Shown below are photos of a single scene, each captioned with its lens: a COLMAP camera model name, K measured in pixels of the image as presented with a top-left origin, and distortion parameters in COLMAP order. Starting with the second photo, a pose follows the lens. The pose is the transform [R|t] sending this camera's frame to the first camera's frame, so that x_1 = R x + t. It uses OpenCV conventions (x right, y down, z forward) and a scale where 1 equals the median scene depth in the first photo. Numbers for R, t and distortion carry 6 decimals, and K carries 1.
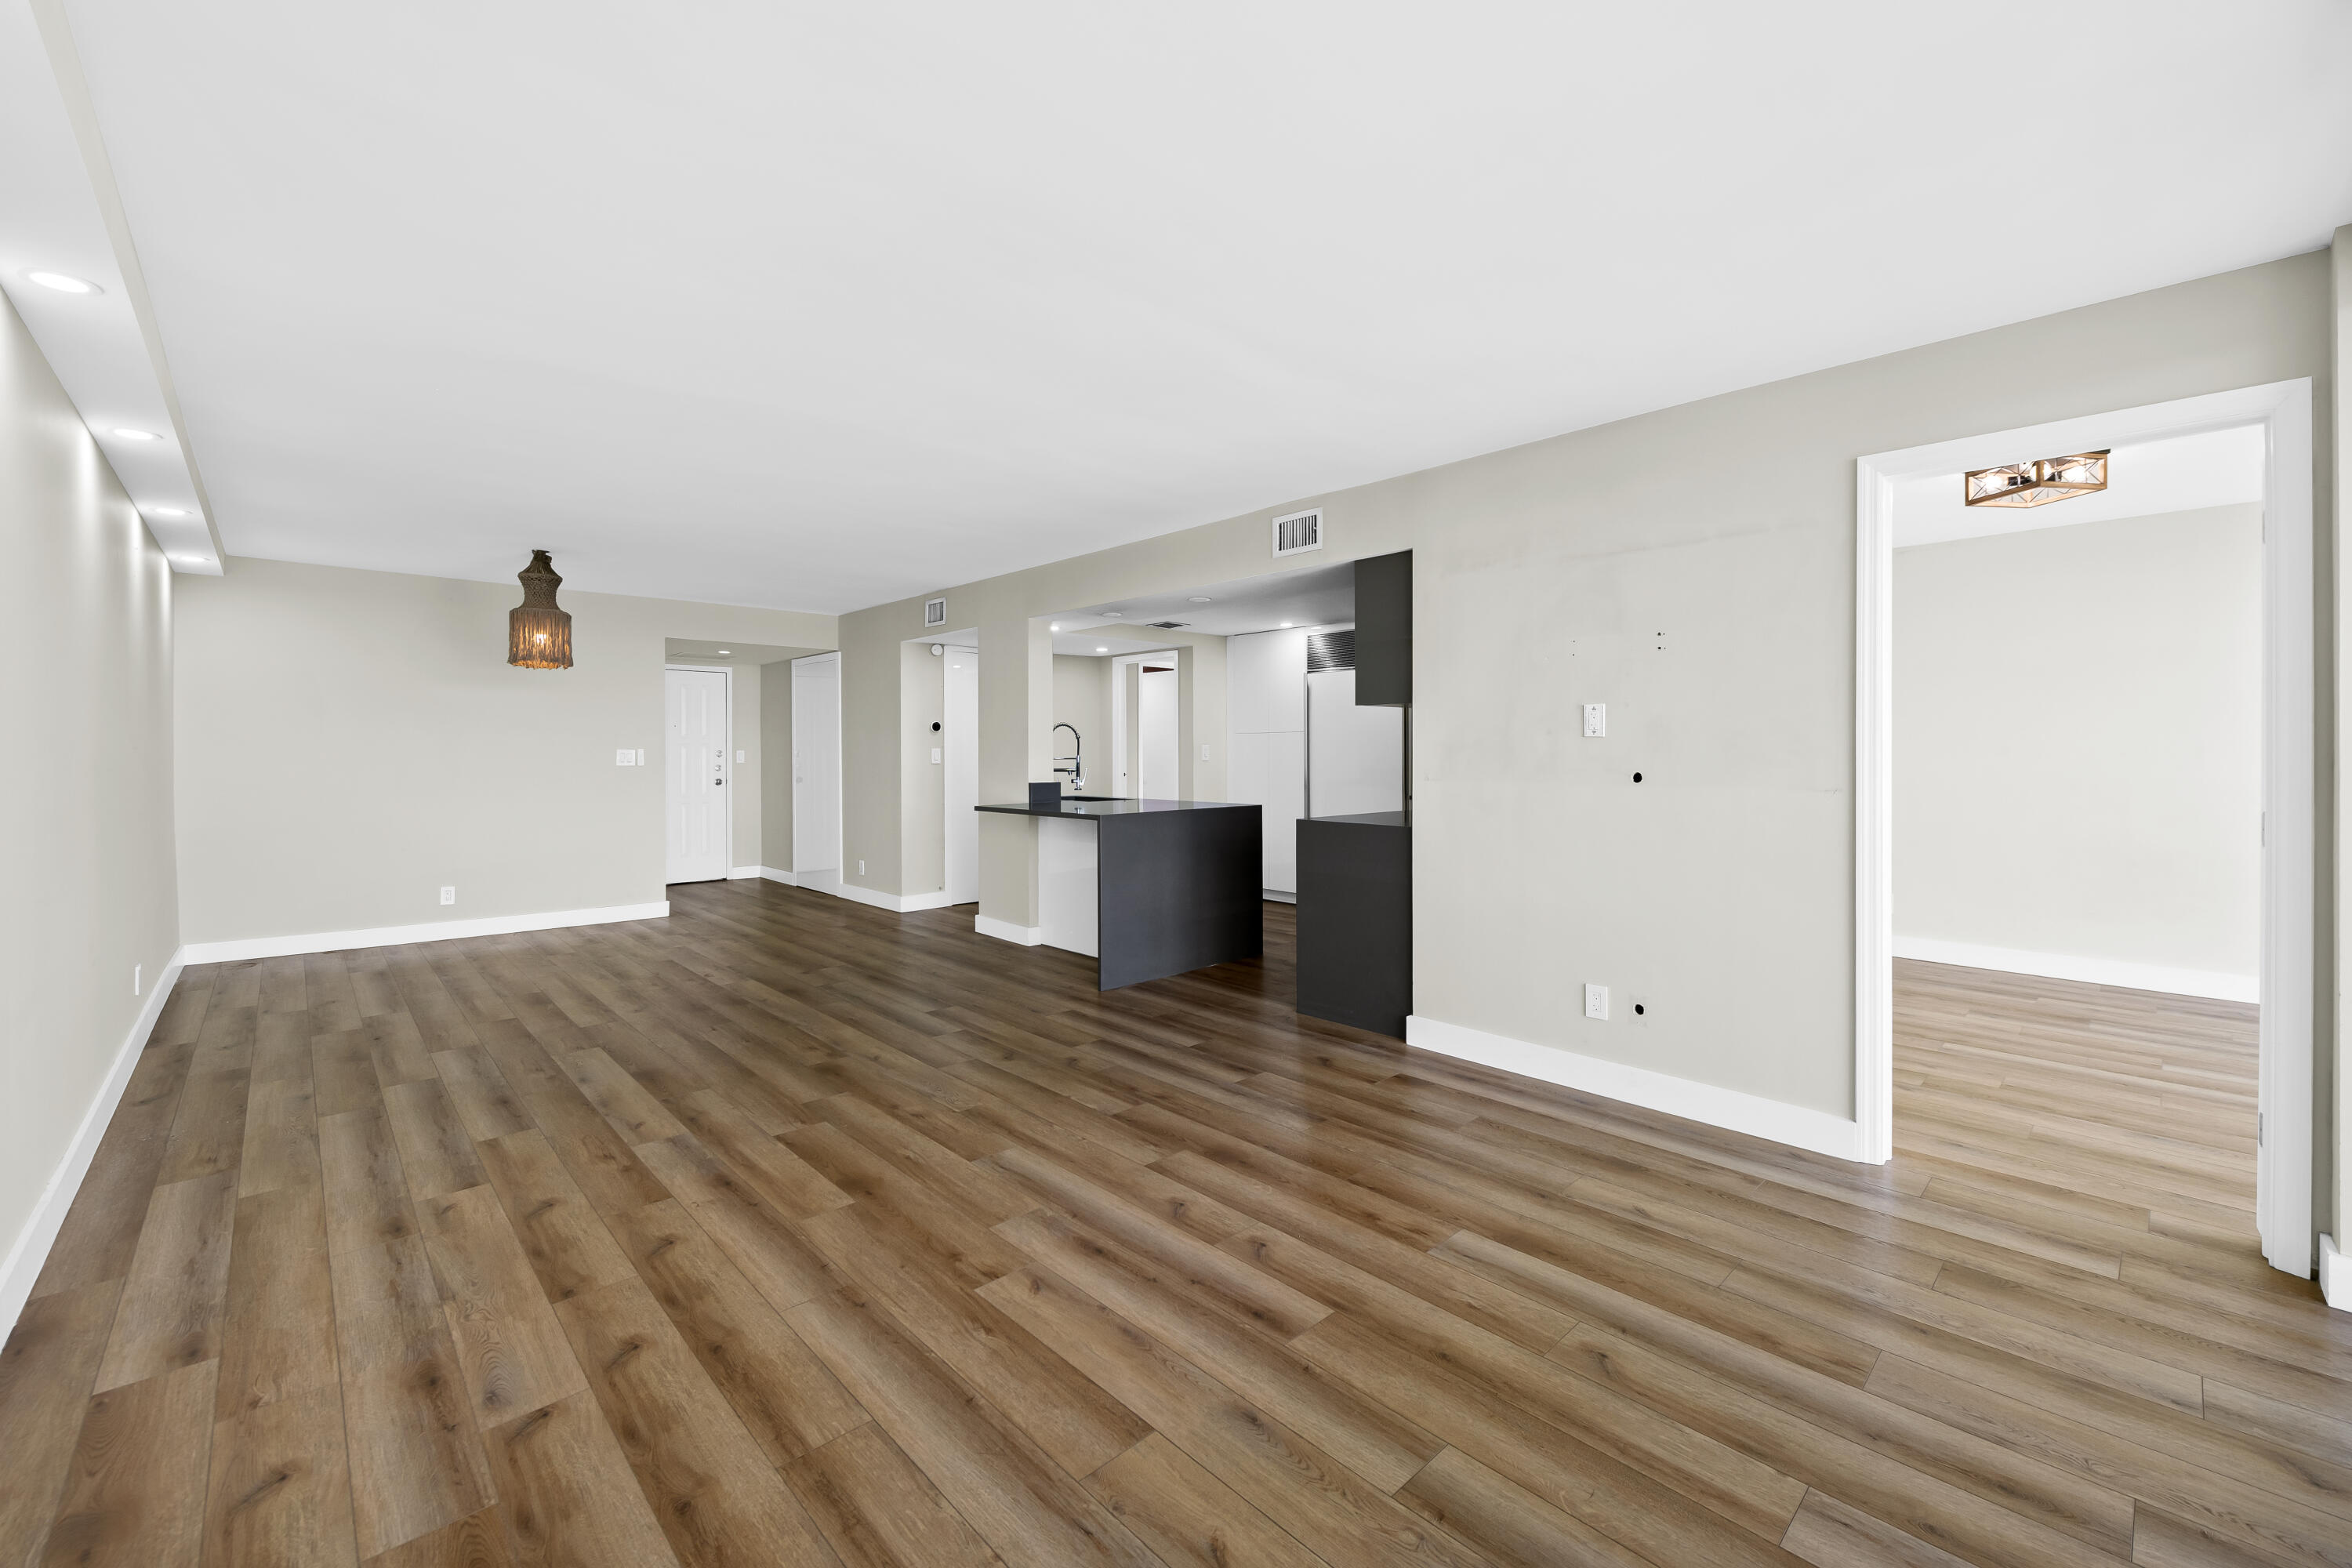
lens RADIAL K [[940.9, 0, 1185.7], [0, 940.9, 785.3], [0, 0, 1]] dist [0.004075, -0.003231]
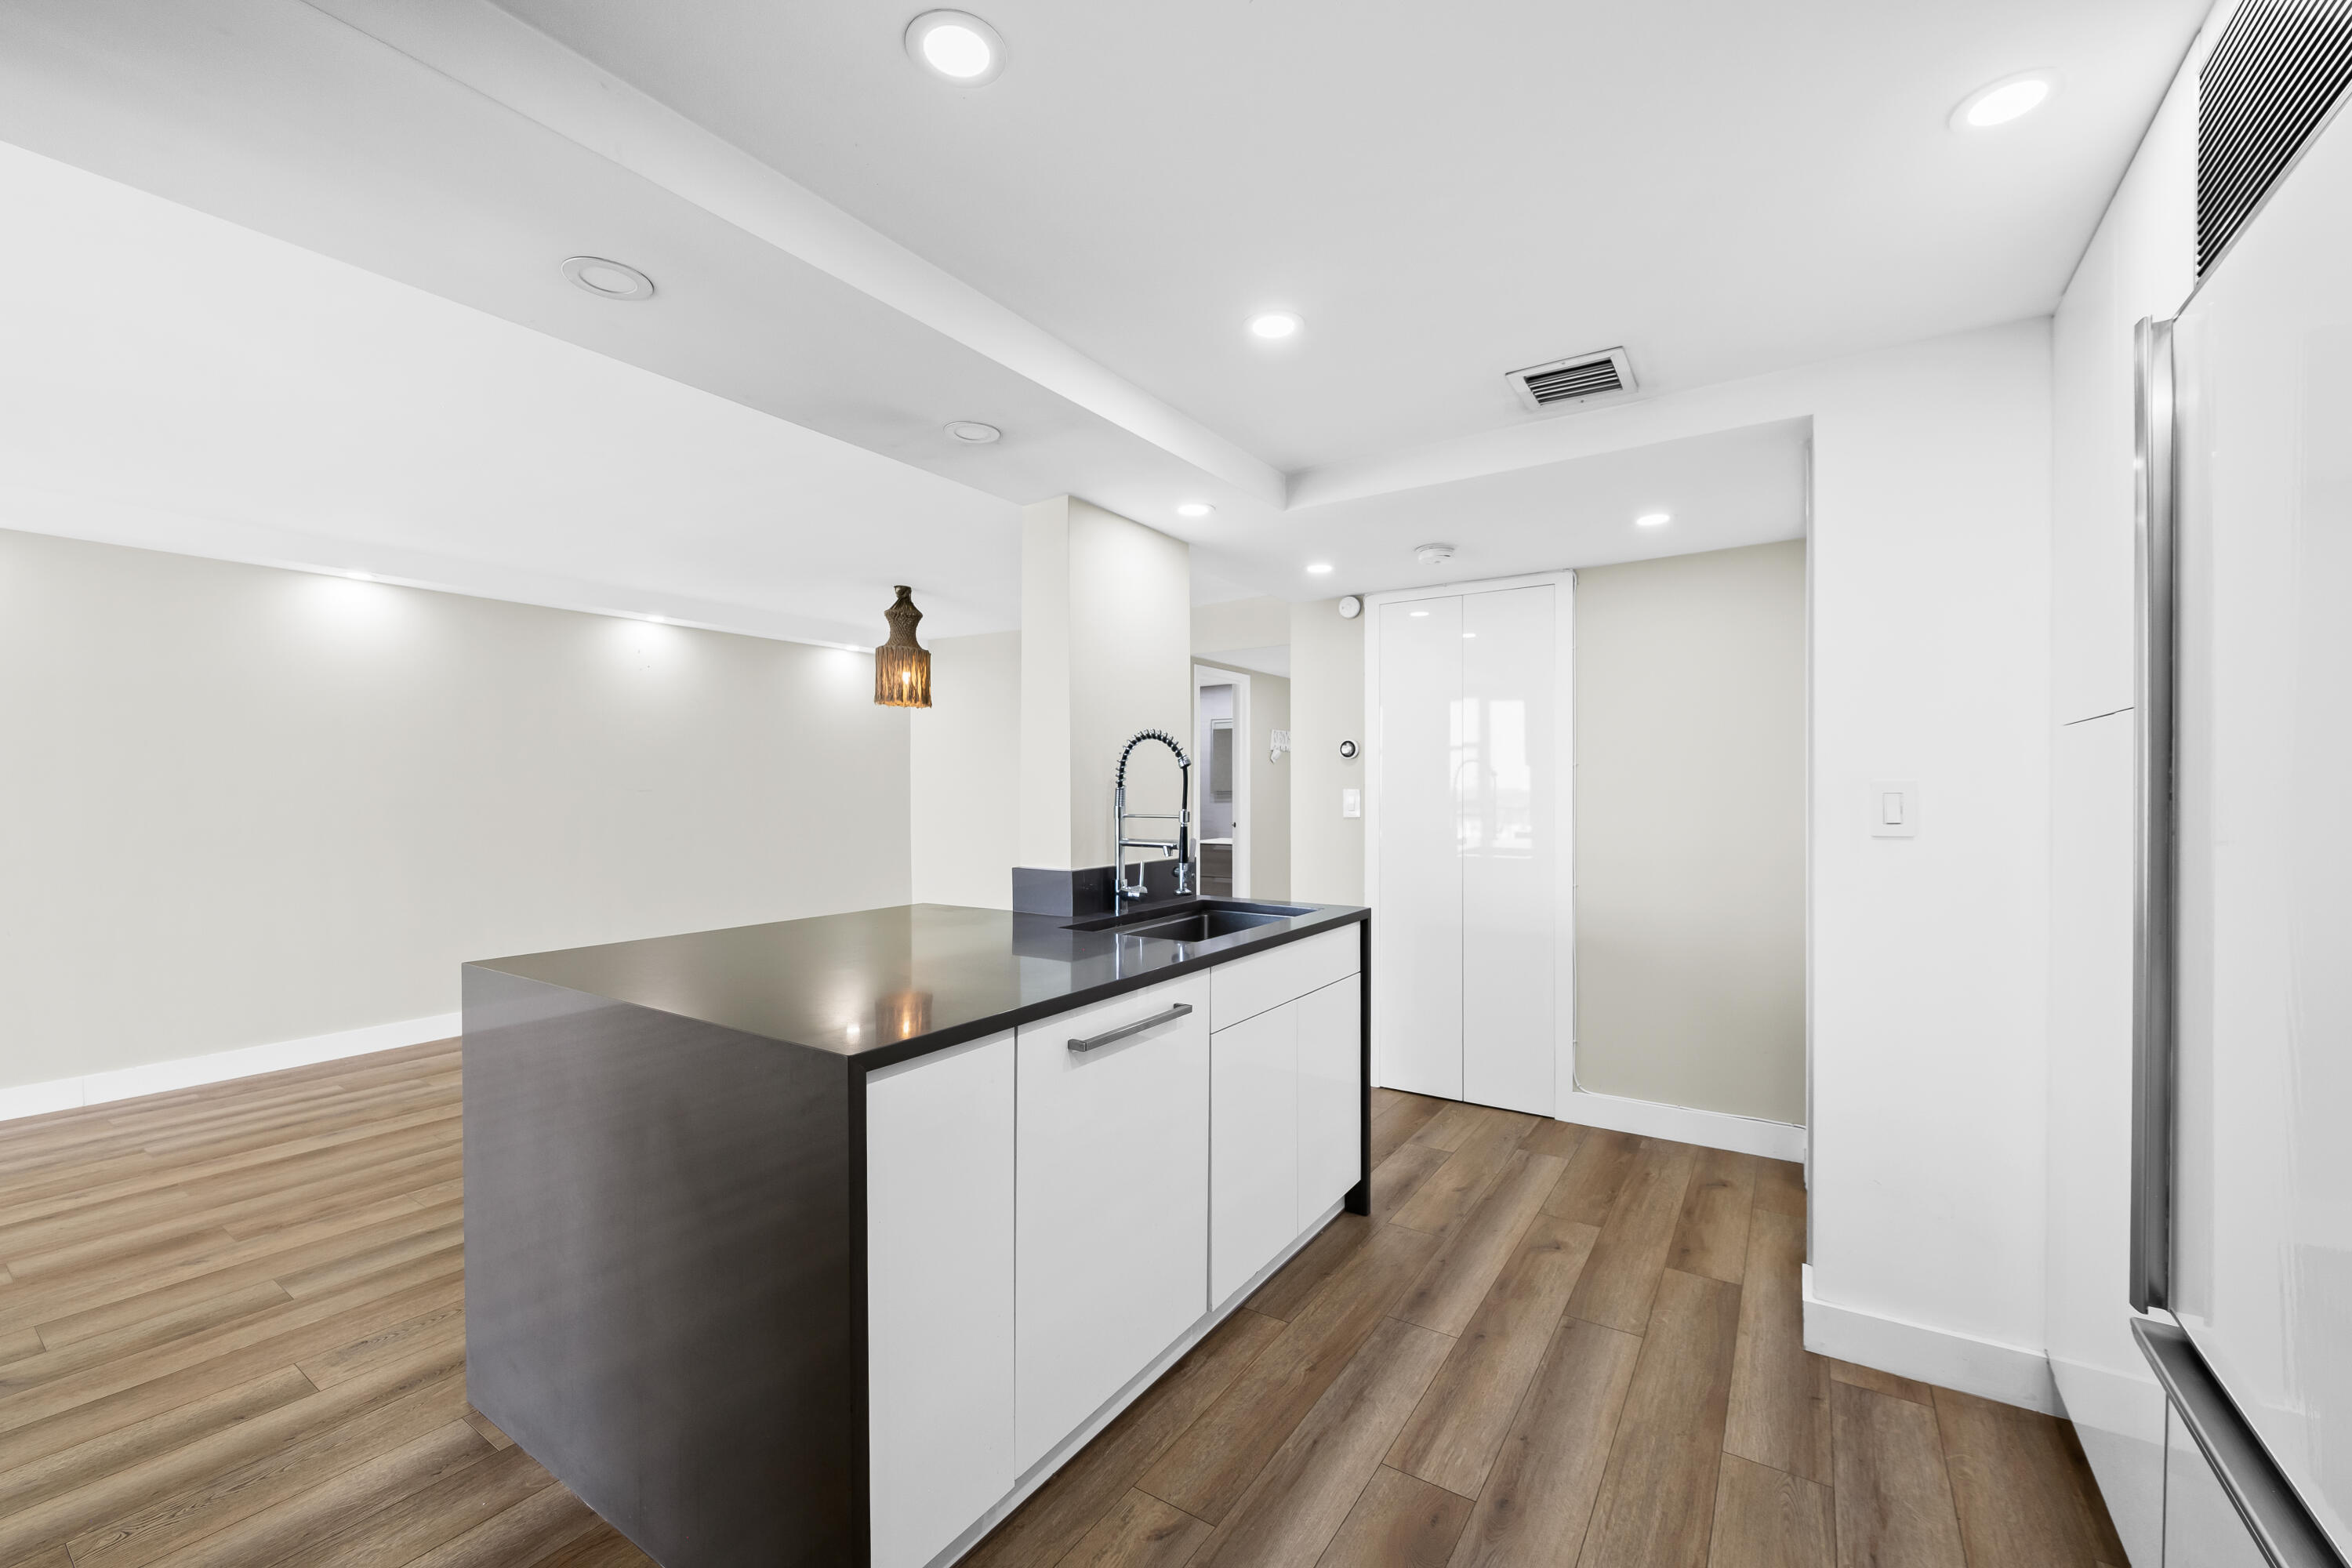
lens RADIAL K [[940.9, 0, 1196.1], [0, 940.9, 797.3], [0, 0, 1]] dist [0.004075, -0.003231]
pose [[0.226774, 0.012605, -0.973866, 0.314260], [-0.038108, 0.999265, 0.004060, -0.043564], [0.973202, 0.036191, 0.227088, 1.027246]]
